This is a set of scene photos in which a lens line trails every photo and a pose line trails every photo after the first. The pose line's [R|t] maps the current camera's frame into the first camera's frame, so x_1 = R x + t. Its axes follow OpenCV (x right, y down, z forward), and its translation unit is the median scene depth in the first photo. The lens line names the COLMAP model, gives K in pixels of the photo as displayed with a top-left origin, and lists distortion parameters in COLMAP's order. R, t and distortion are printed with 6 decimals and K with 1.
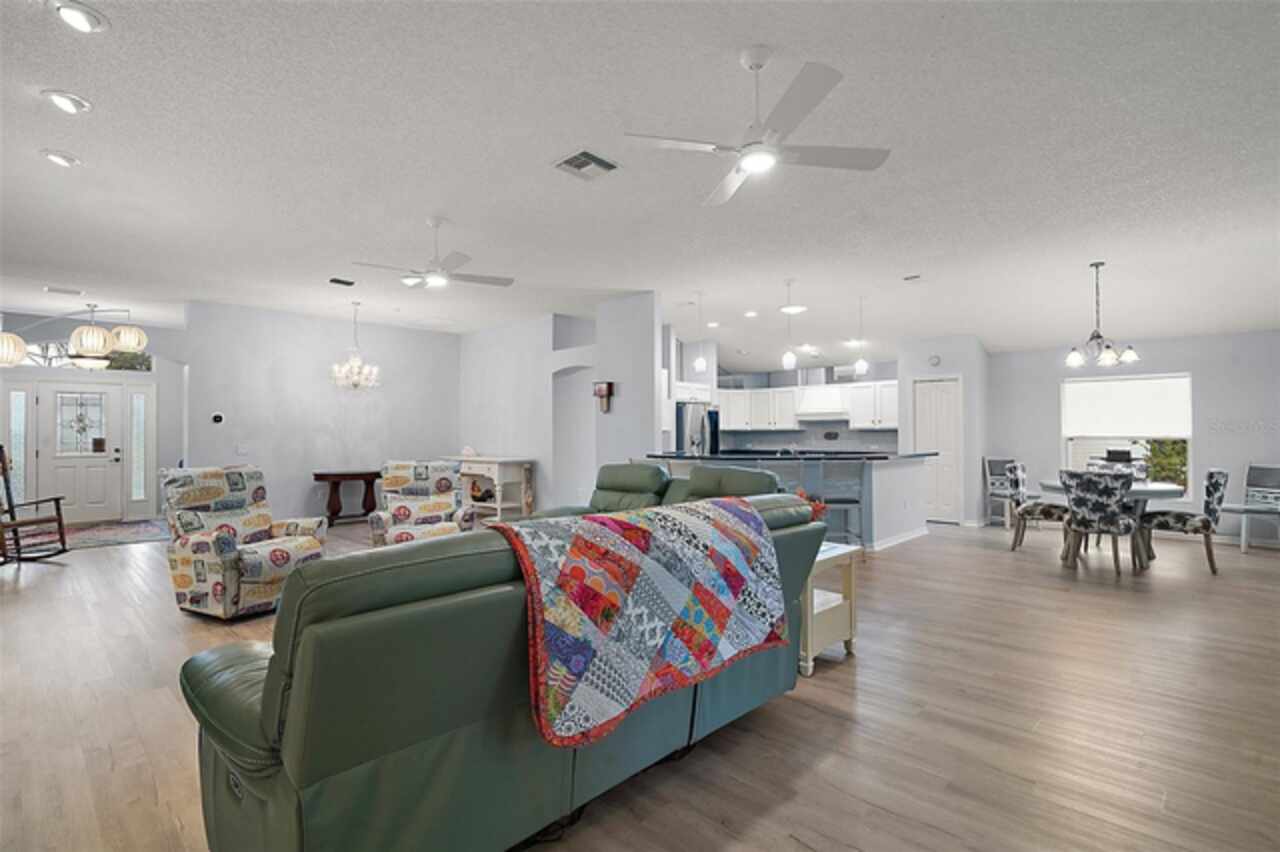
lens RADIAL K [[602.8, 0, 643.8], [0, 602.8, 425.4], [0, 0, 1]] dist [-0.007603, 0.000274]
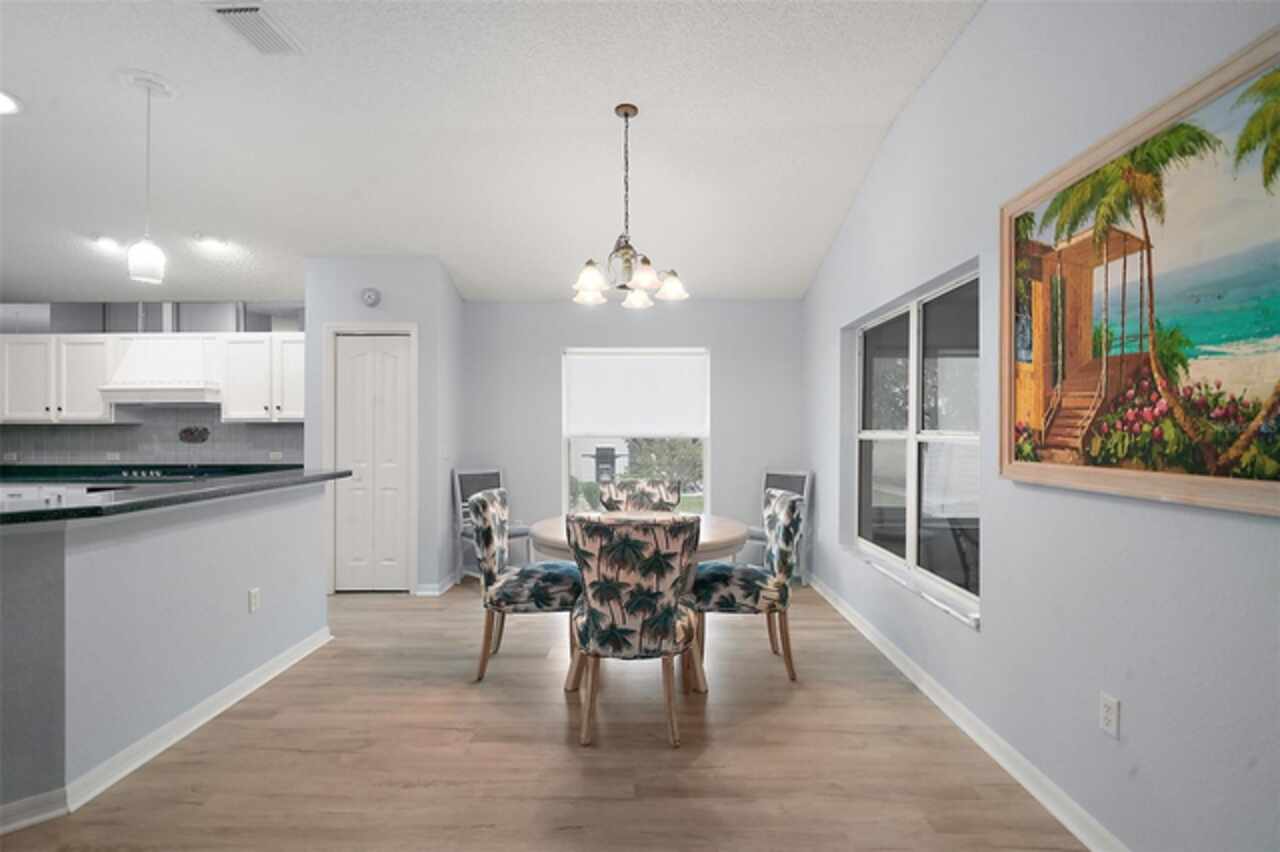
lens RADIAL K [[602.8, 0, 643.2], [0, 602.8, 426.3], [0, 0, 1]] dist [-0.007603, 0.000274]
pose [[0.728776, 0.004702, 0.684736, 0.406044], [-0.009657, 0.999948, 0.003412, 0.007799], [-0.684684, -0.009099, 0.728783, 0.603213]]
